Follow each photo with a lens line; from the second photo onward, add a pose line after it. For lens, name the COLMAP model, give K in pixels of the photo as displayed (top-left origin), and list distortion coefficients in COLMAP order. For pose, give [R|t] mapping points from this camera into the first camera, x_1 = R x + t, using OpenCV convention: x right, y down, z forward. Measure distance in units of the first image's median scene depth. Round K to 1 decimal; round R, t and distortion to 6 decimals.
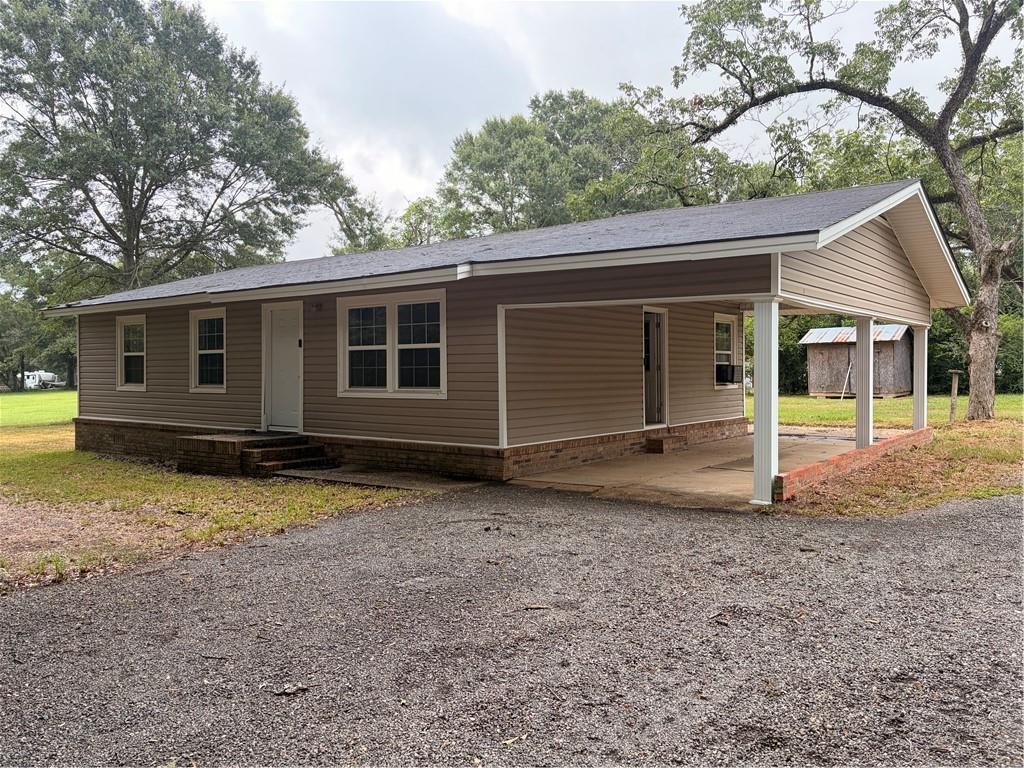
lens RADIAL K [[762.4, 0, 512.0], [0, 762.4, 384.0], [0, 0, 1]] dist [0.070095, -0.075896]
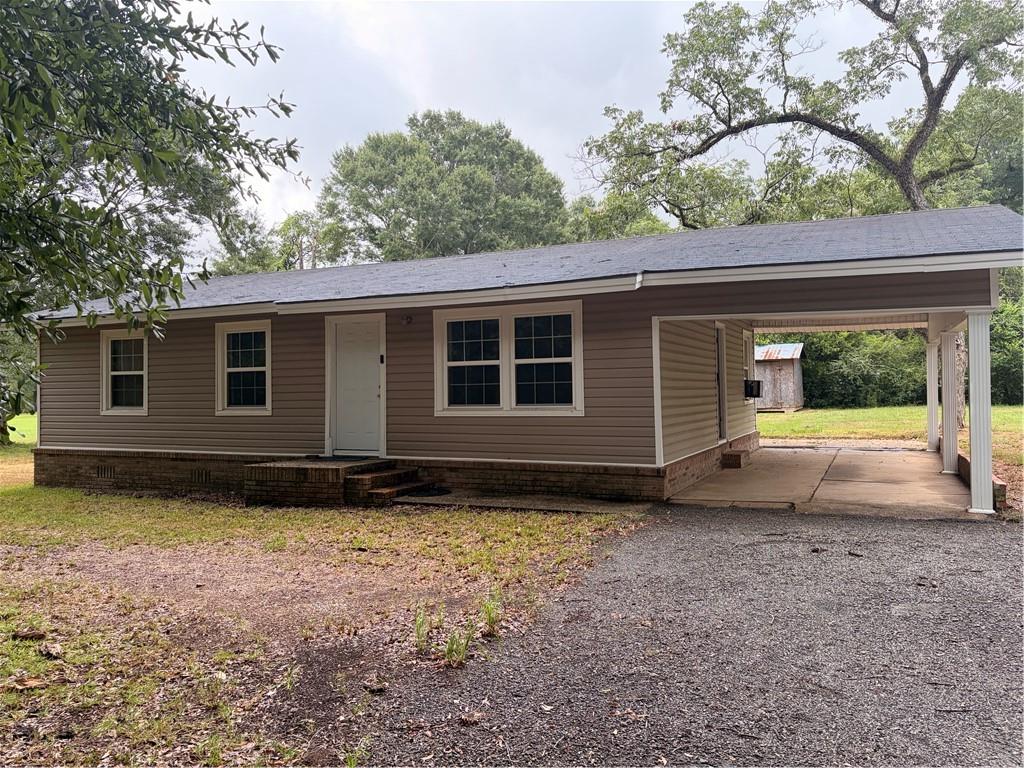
lens RADIAL K [[762.4, 0, 512.0], [0, 762.4, 384.0], [0, 0, 1]] dist [0.070095, -0.075896]
pose [[0.979804, -0.008265, 0.199789, -0.238157], [0.013581, 0.999589, -0.025255, 0.001656], [-0.199498, 0.027458, 0.979513, 0.056857]]
